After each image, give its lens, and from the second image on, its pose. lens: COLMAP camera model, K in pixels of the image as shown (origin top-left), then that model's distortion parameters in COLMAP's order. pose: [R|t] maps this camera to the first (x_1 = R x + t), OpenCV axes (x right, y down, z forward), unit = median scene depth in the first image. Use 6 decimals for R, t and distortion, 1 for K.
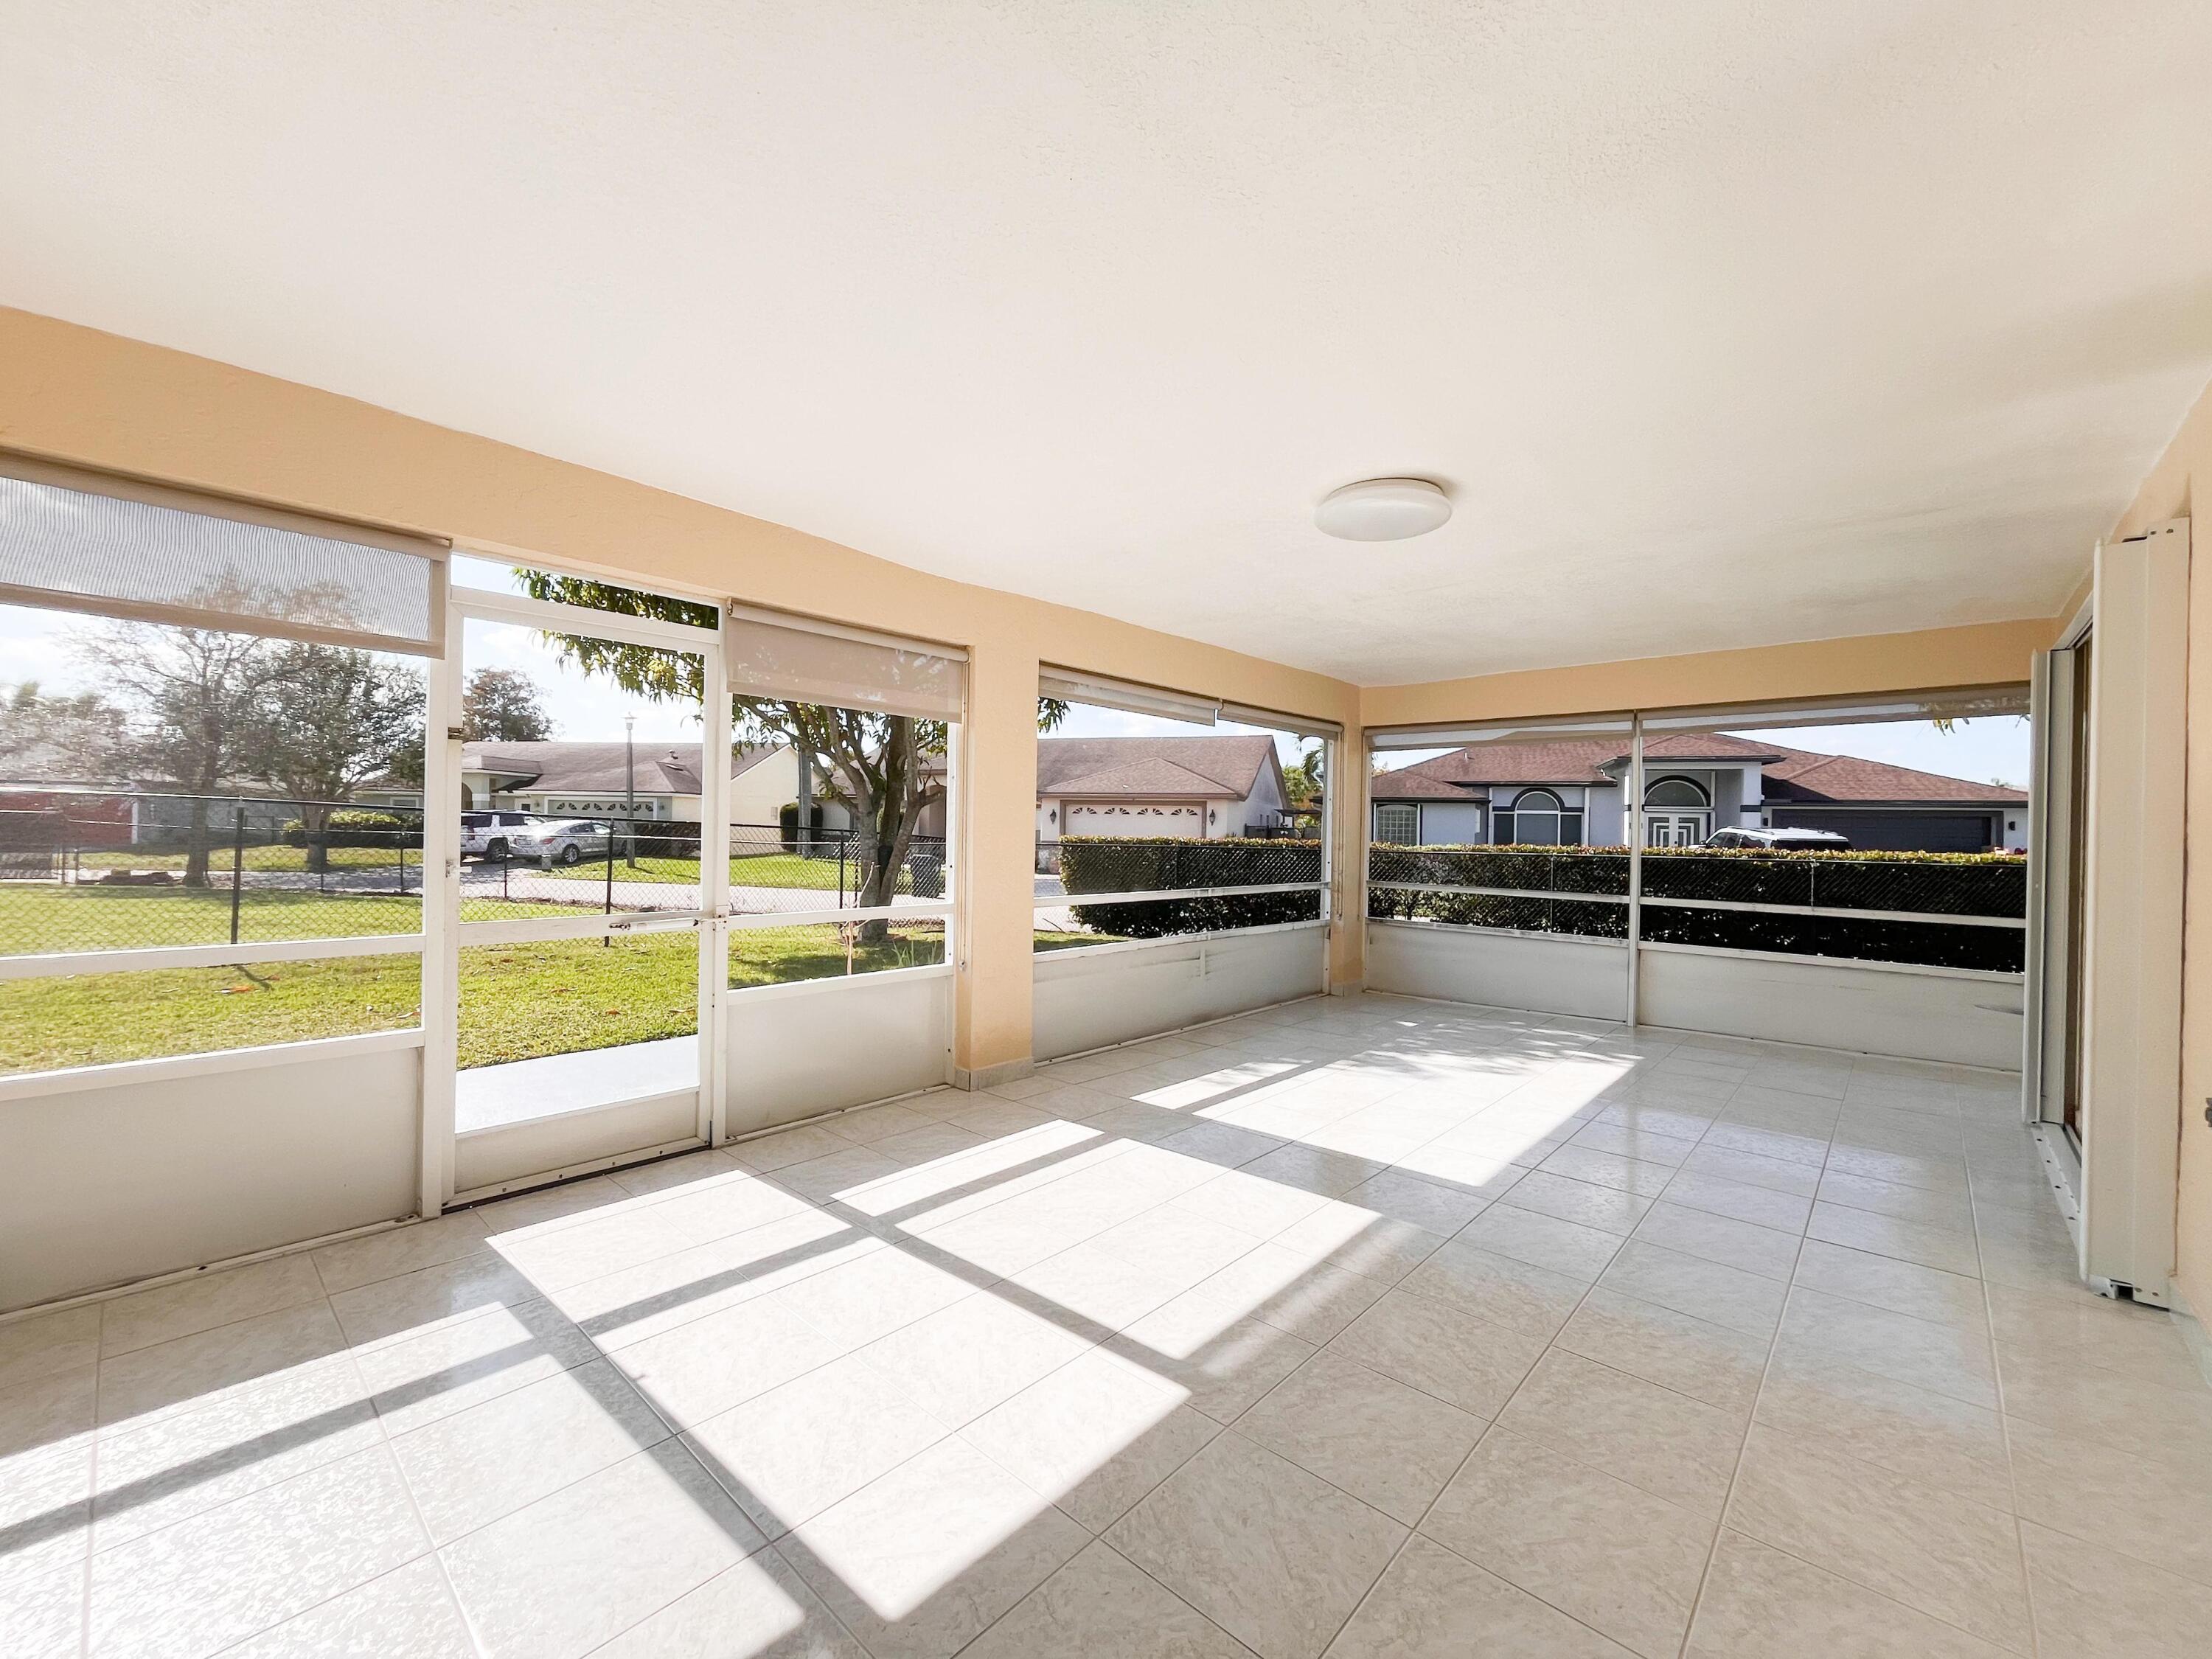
lens RADIAL K [[896.2, 0, 1101.1], [0, 896.2, 827.2], [0, 0, 1]] dist [-0.002546, -0.000283]
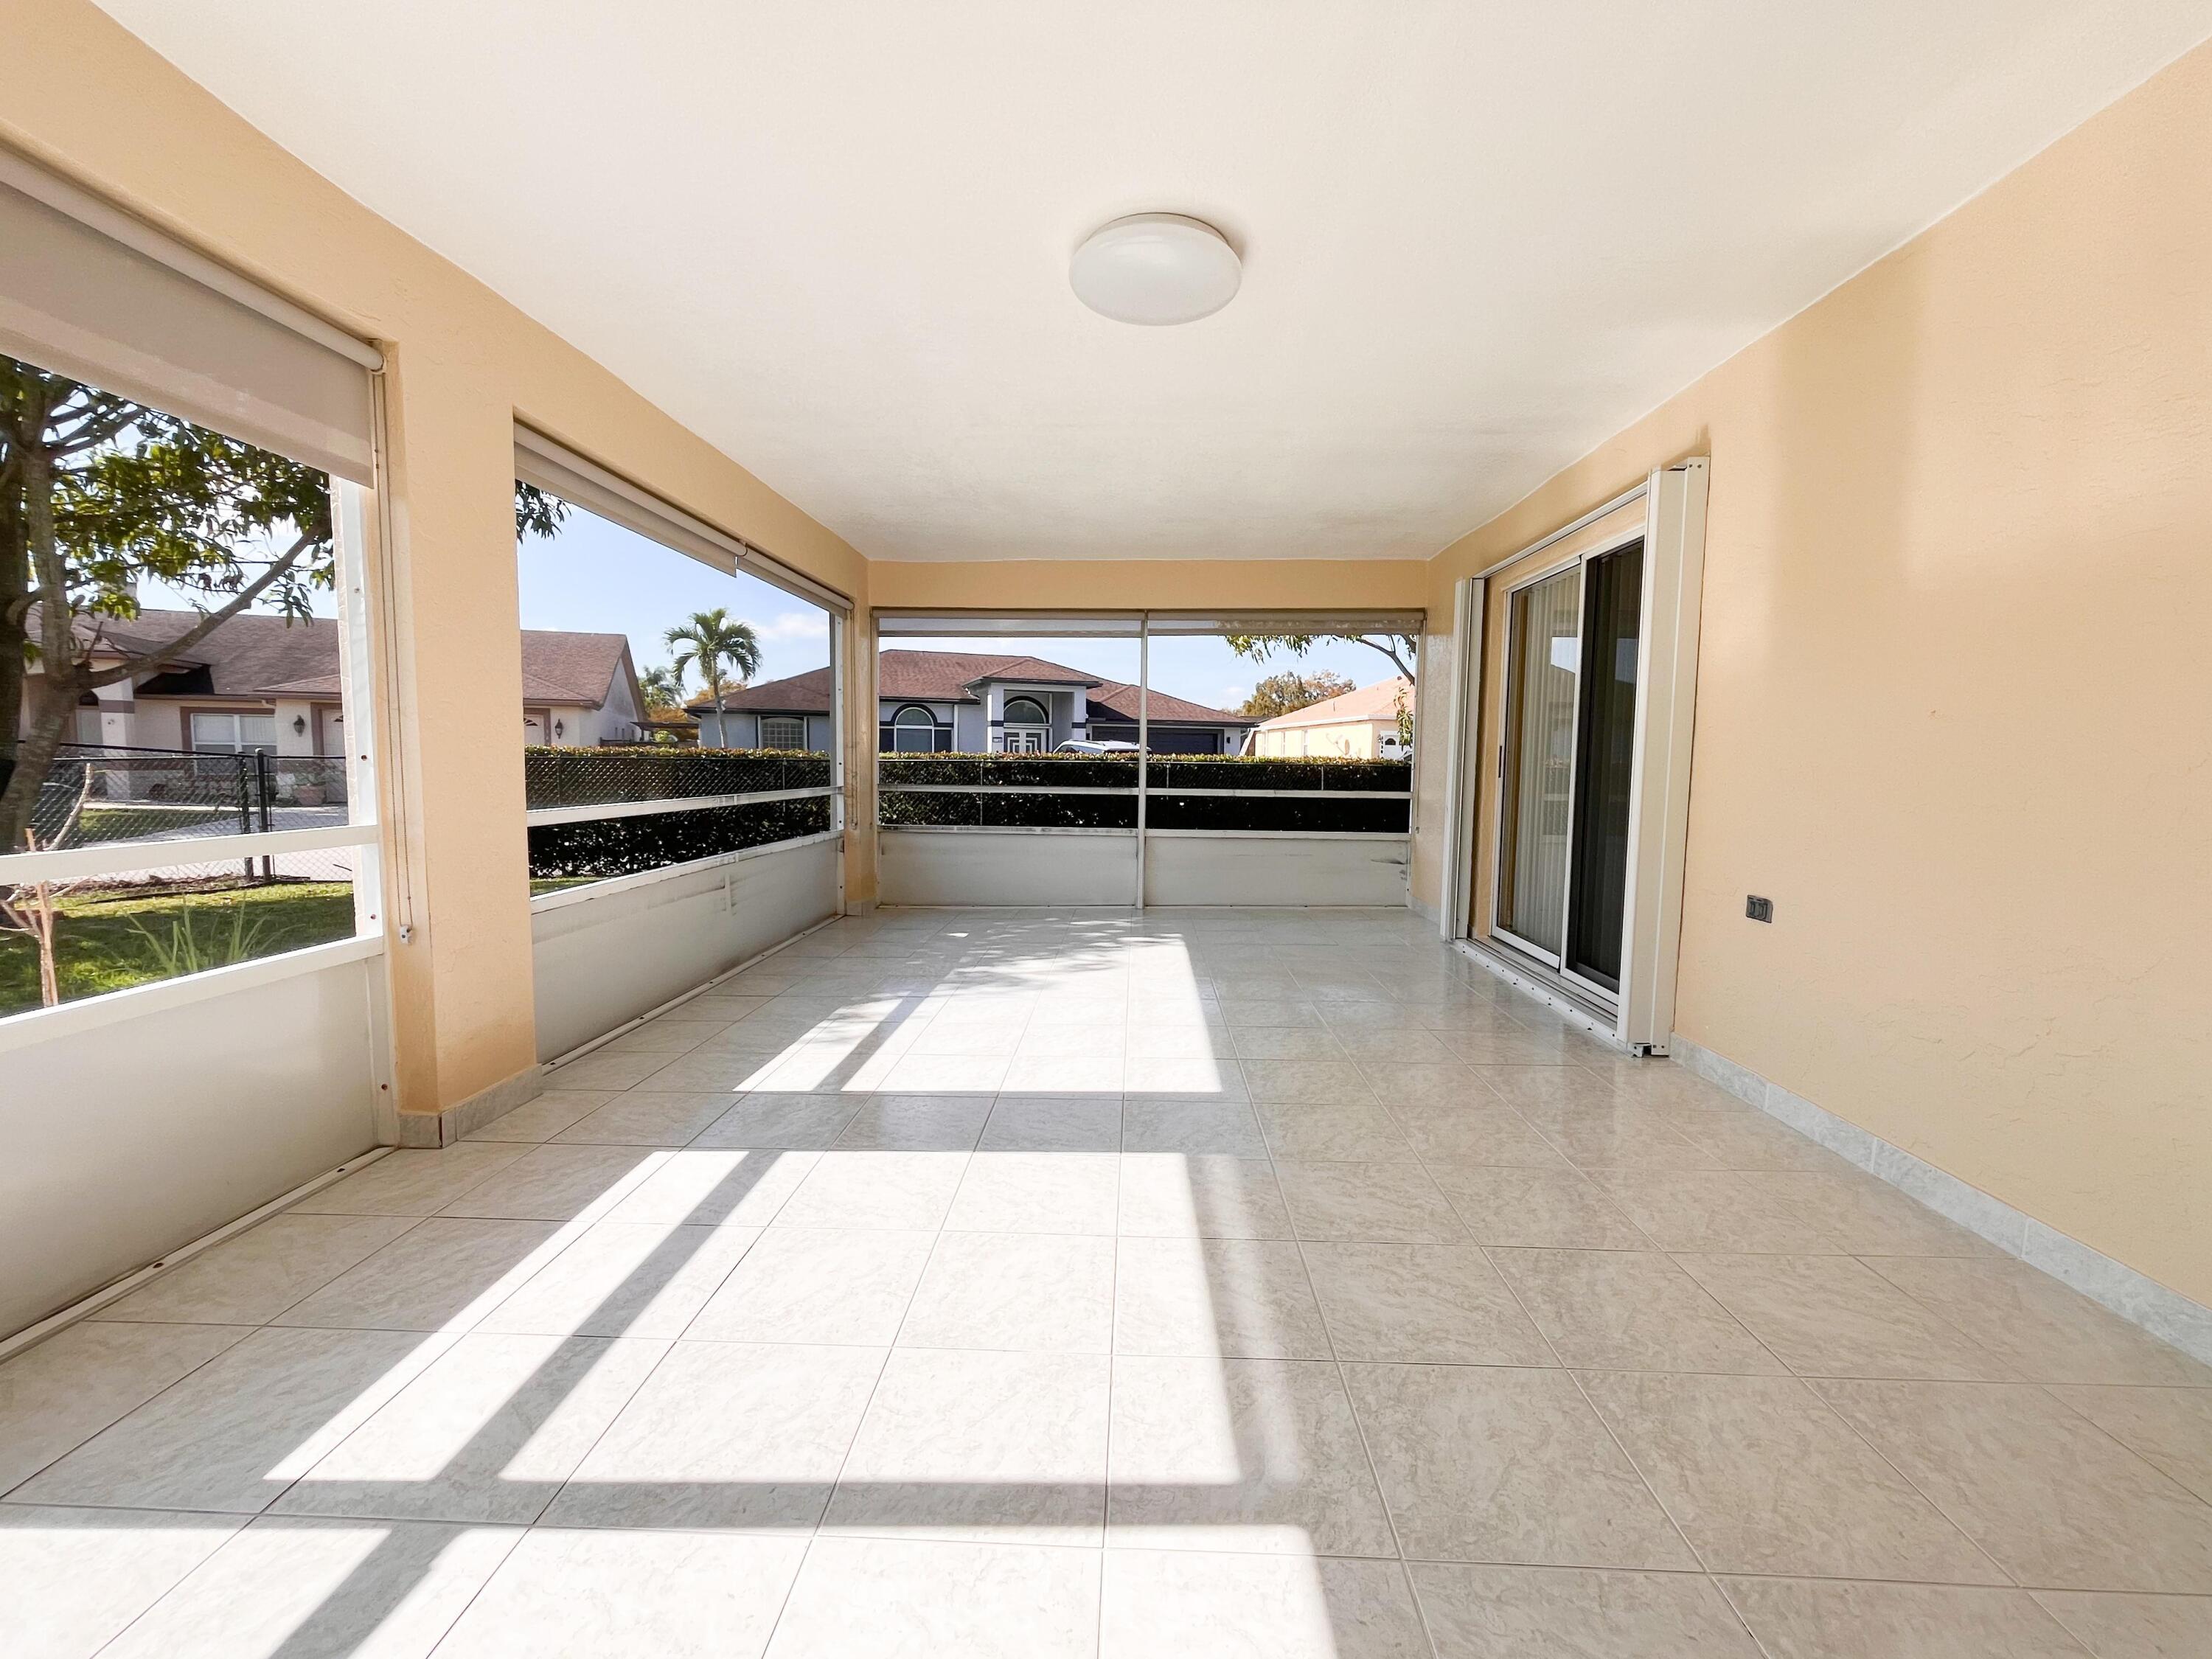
lens RADIAL K [[896.2, 0, 1101.1], [0, 896.2, 827.2], [0, 0, 1]] dist [-0.002546, -0.000283]
pose [[0.765367, -0.059759, 0.640814, -0.162081], [0.002162, 0.995913, 0.090291, 0.034854], [-0.643591, -0.067720, 0.762368, 0.274088]]
